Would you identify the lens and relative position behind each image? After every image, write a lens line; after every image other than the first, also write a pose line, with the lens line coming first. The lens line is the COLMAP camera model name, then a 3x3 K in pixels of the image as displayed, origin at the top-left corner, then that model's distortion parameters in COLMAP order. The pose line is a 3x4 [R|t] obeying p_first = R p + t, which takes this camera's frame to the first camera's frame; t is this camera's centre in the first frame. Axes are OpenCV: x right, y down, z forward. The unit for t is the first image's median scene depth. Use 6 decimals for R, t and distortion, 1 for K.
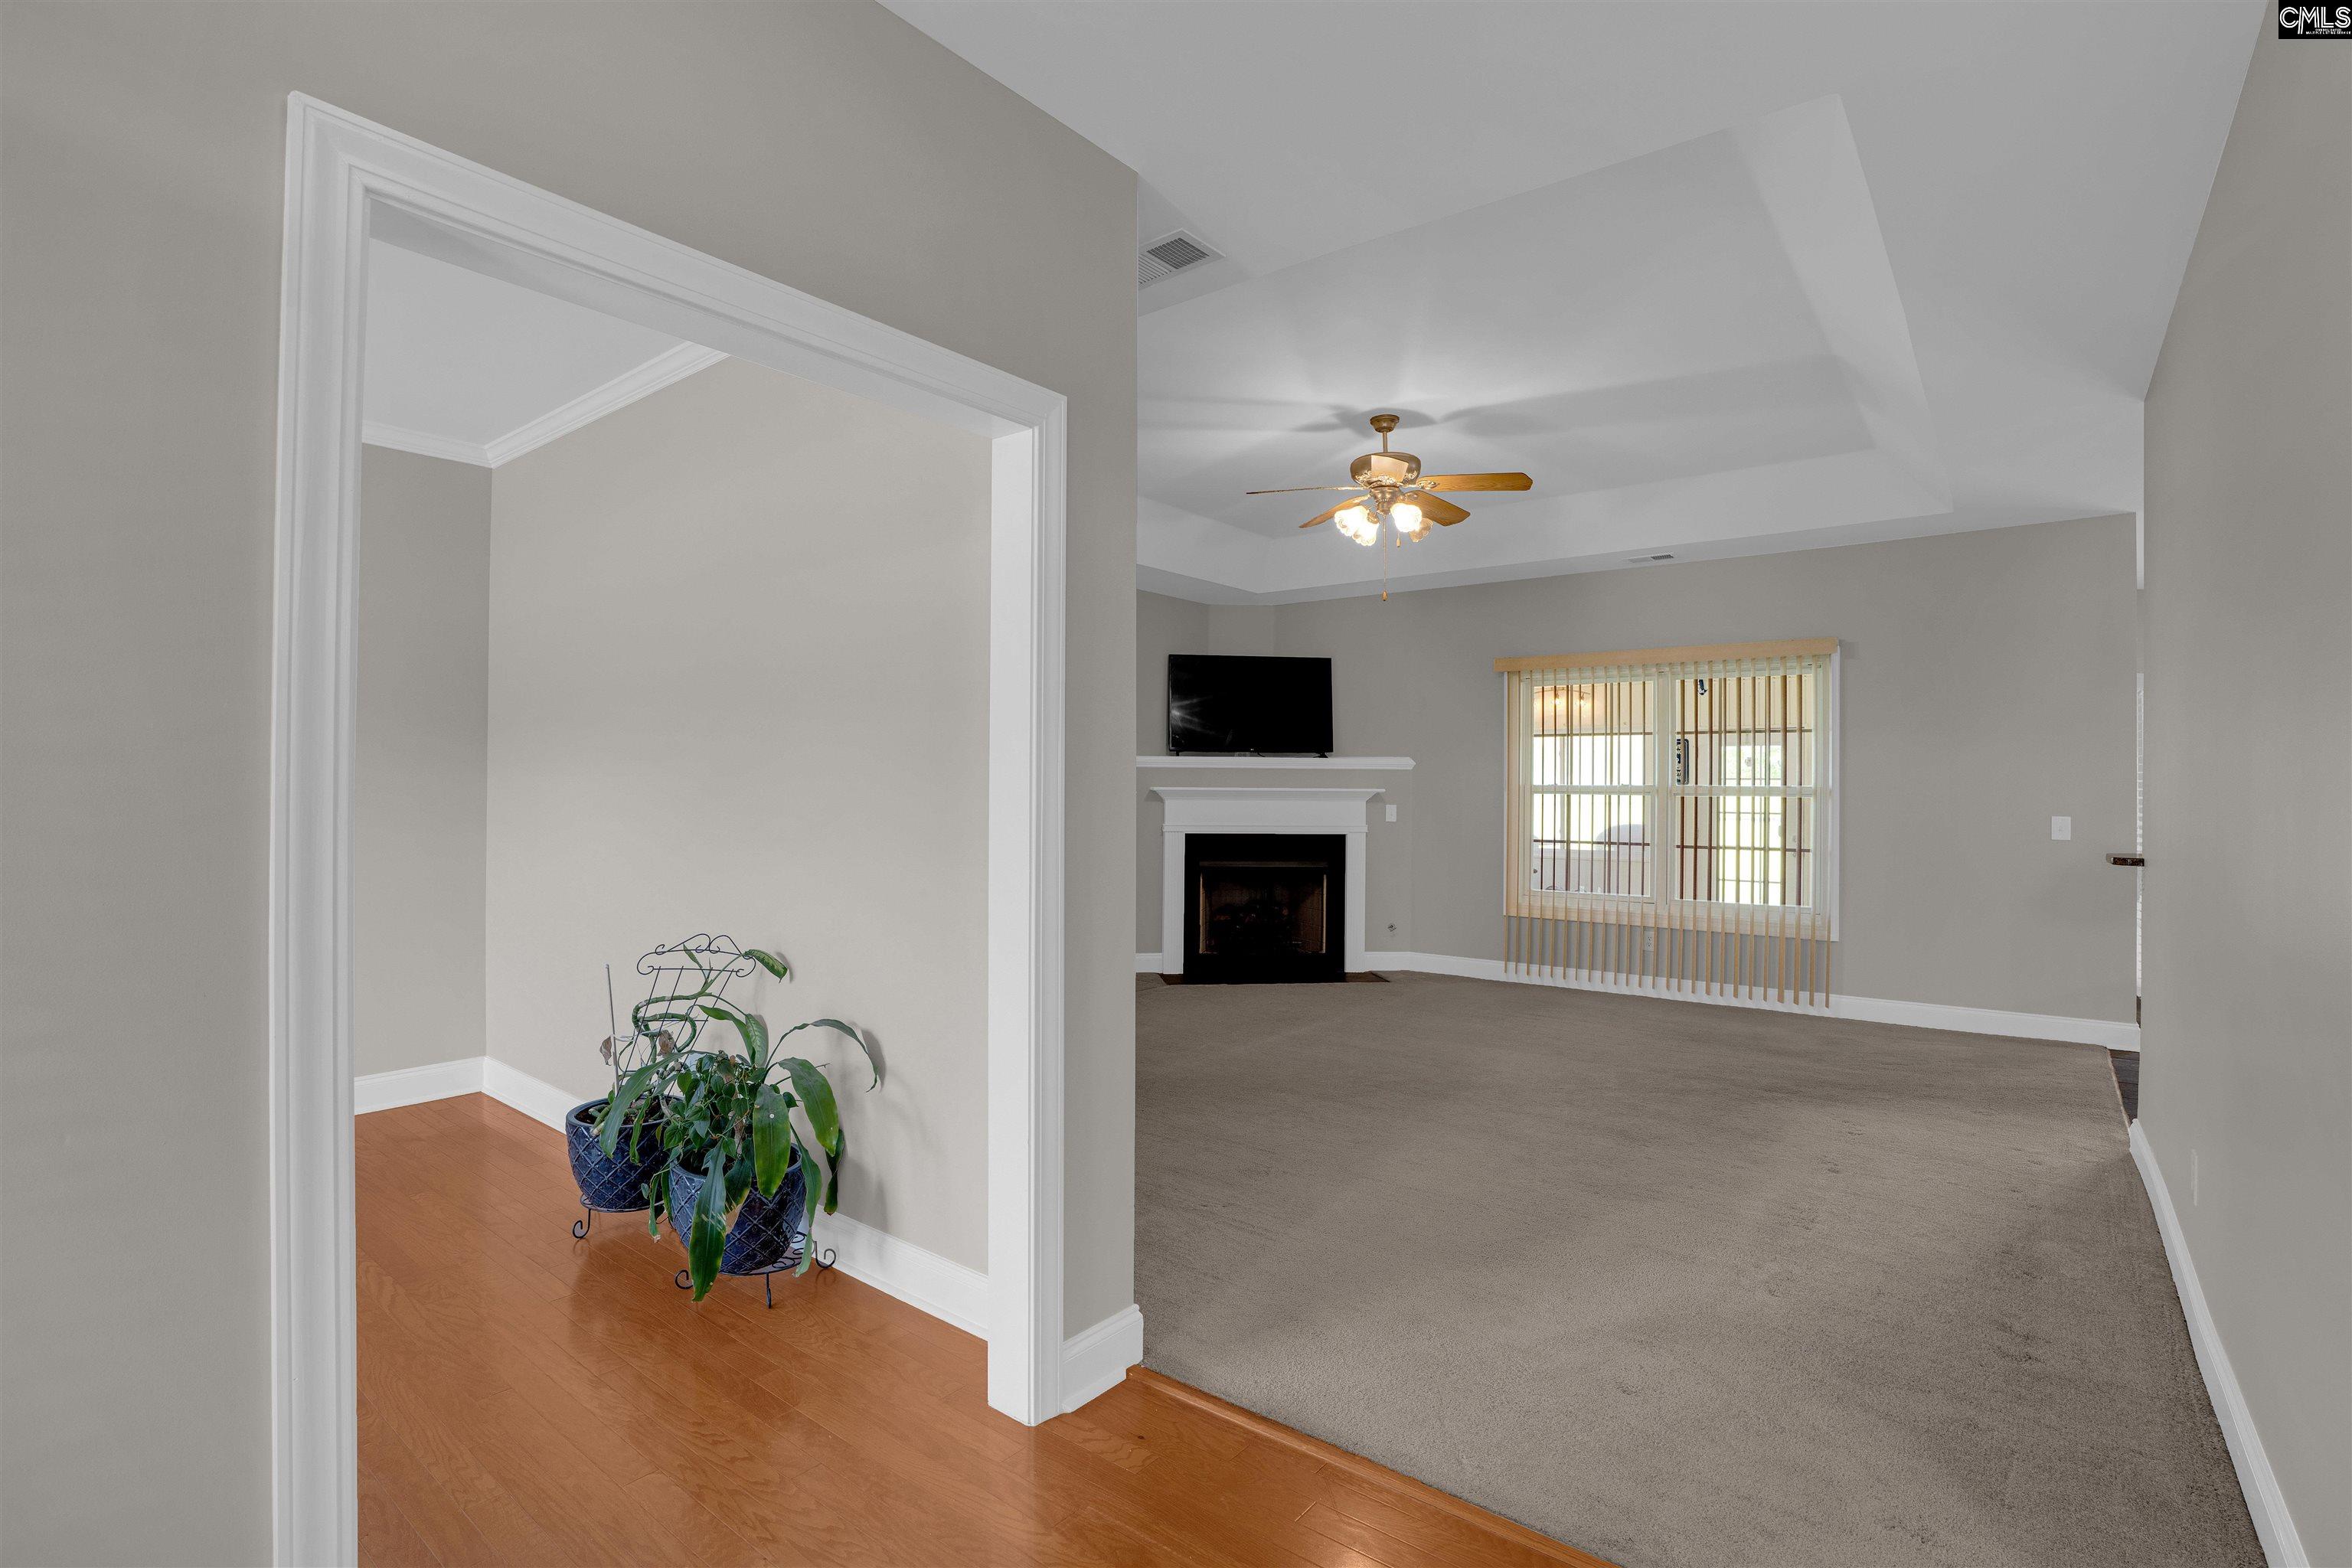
lens RADIAL K [[1097.9, 0, 1176.0], [0, 1097.9, 784.0], [0, 0, 1]] dist [0.000230, -0.000126]
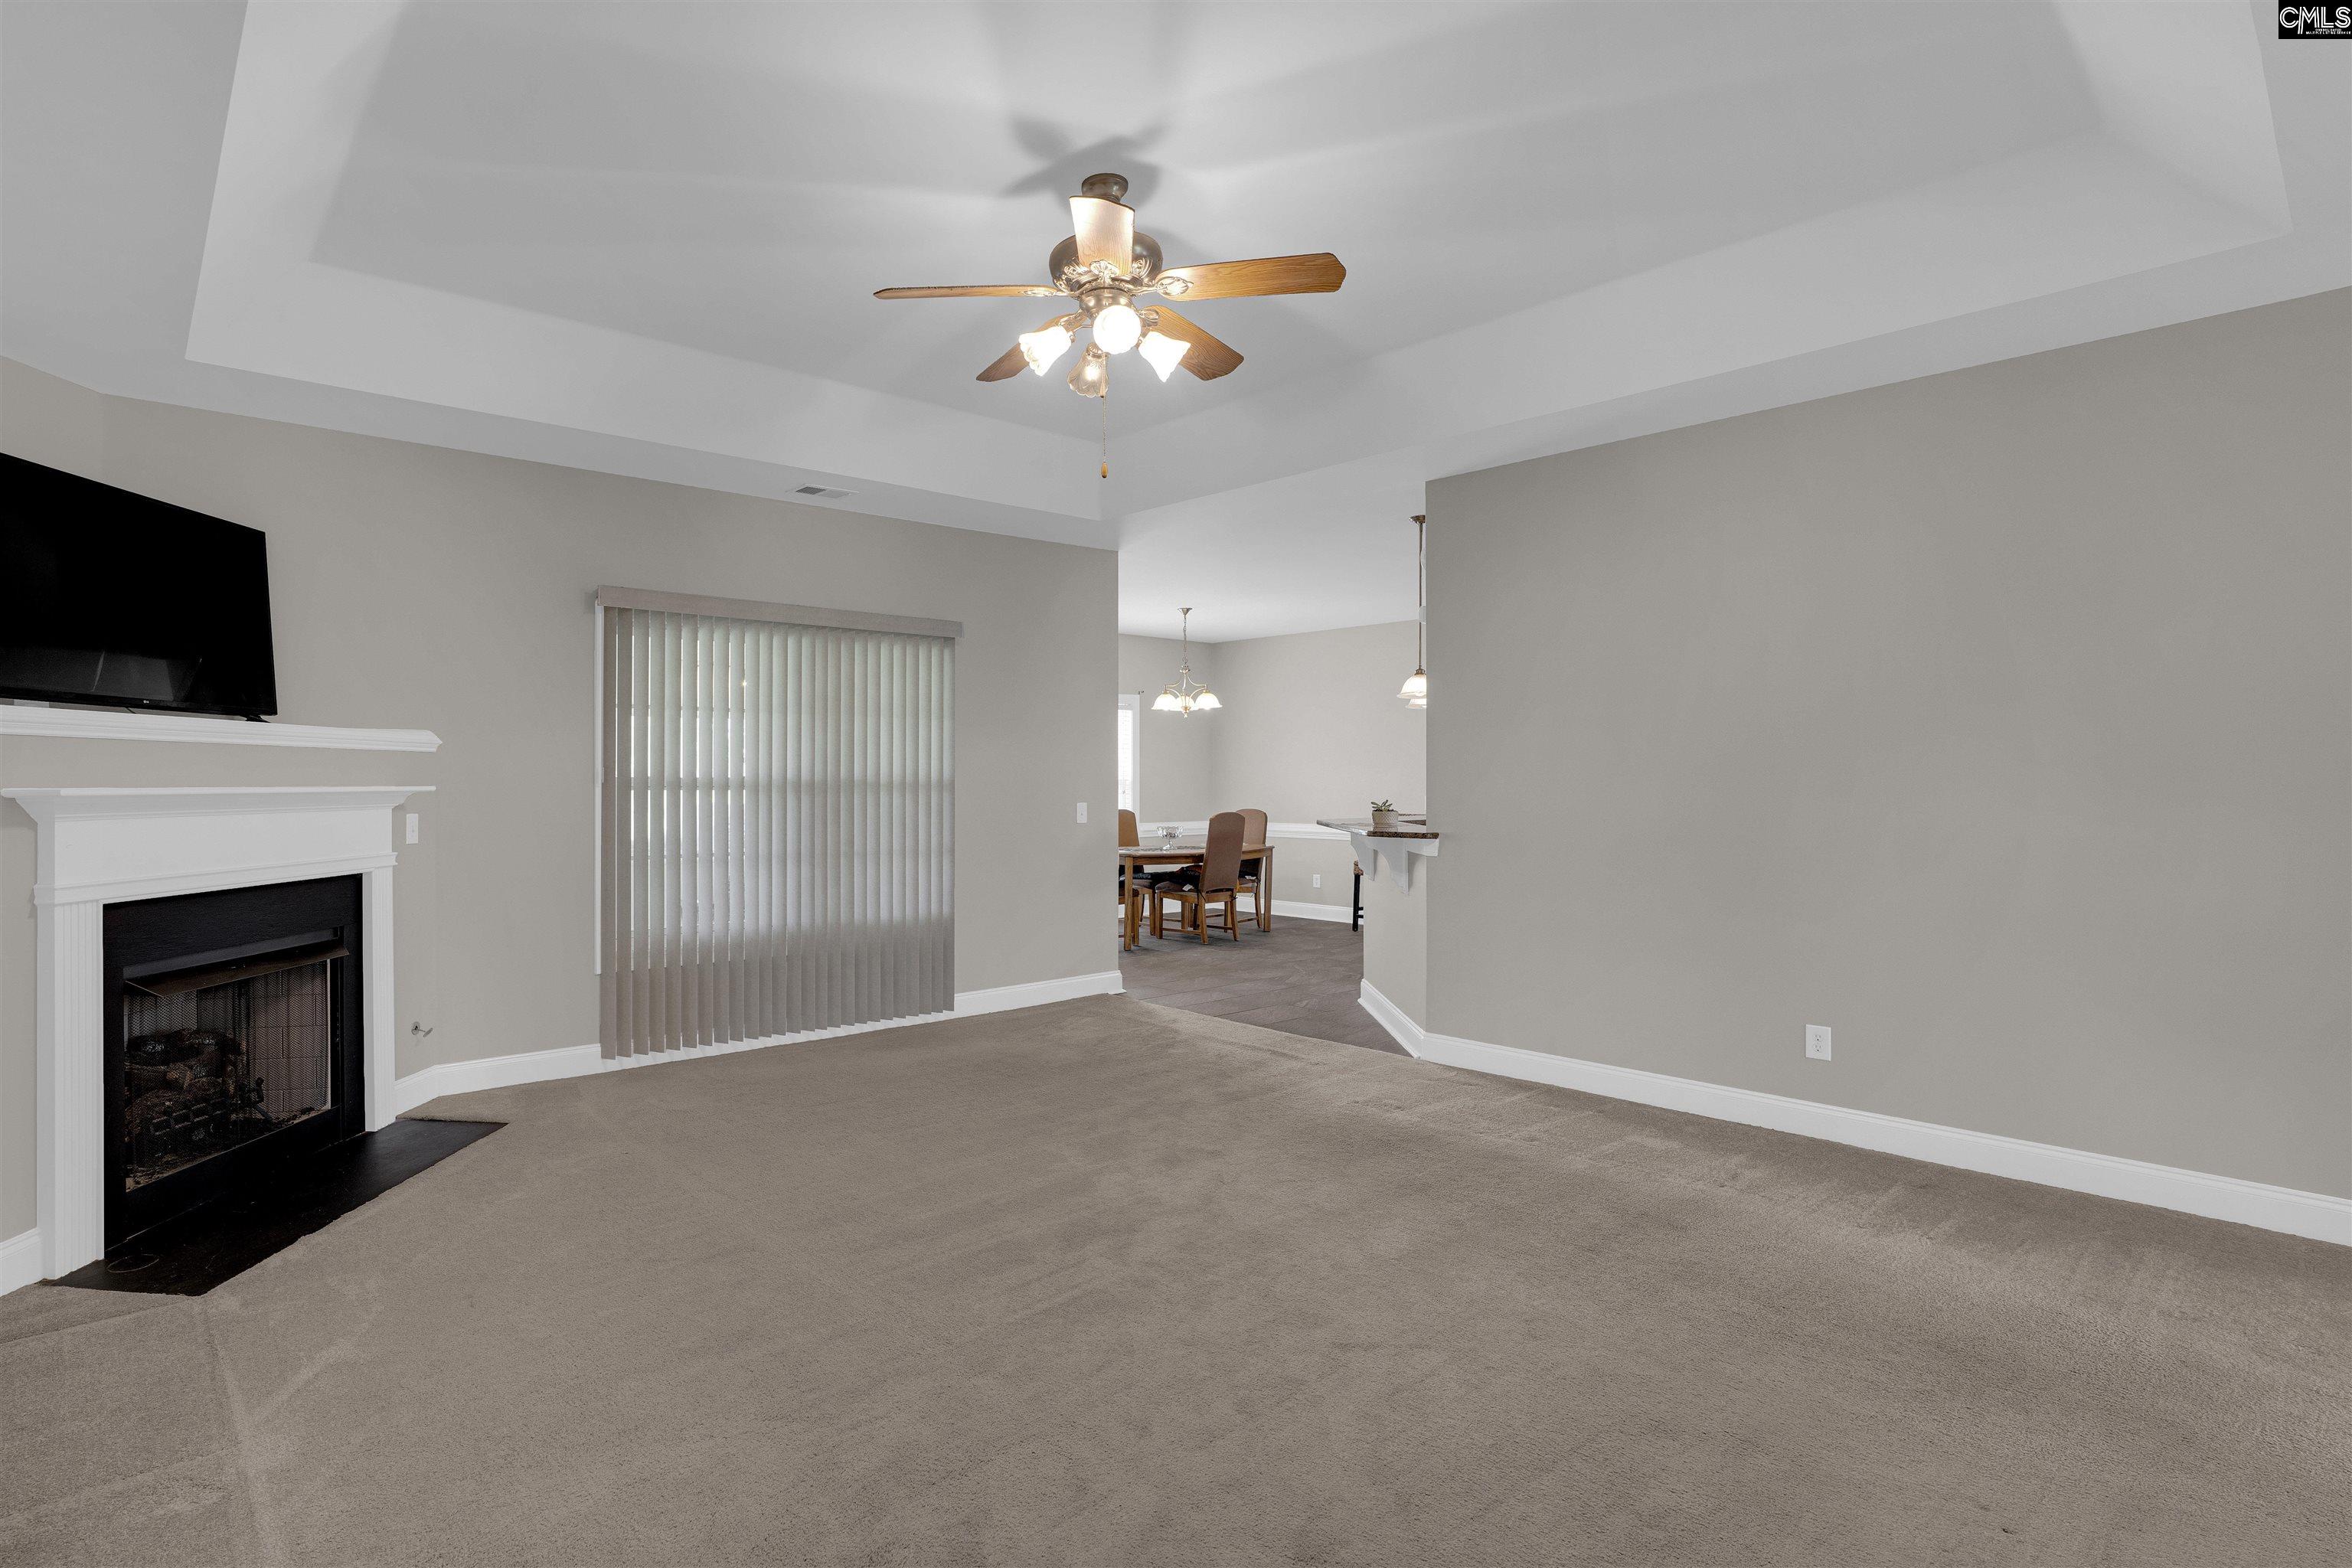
lens RADIAL K [[1097.9, 0, 1176.0], [0, 1097.9, 784.0], [0, 0, 1]] dist [0.000230, -0.000126]
pose [[0.359849, -0.009739, 0.932960, -0.202164], [-0.002654, 0.999931, 0.011461, -0.003349], [-0.933007, -0.006600, 0.359798, 0.447001]]
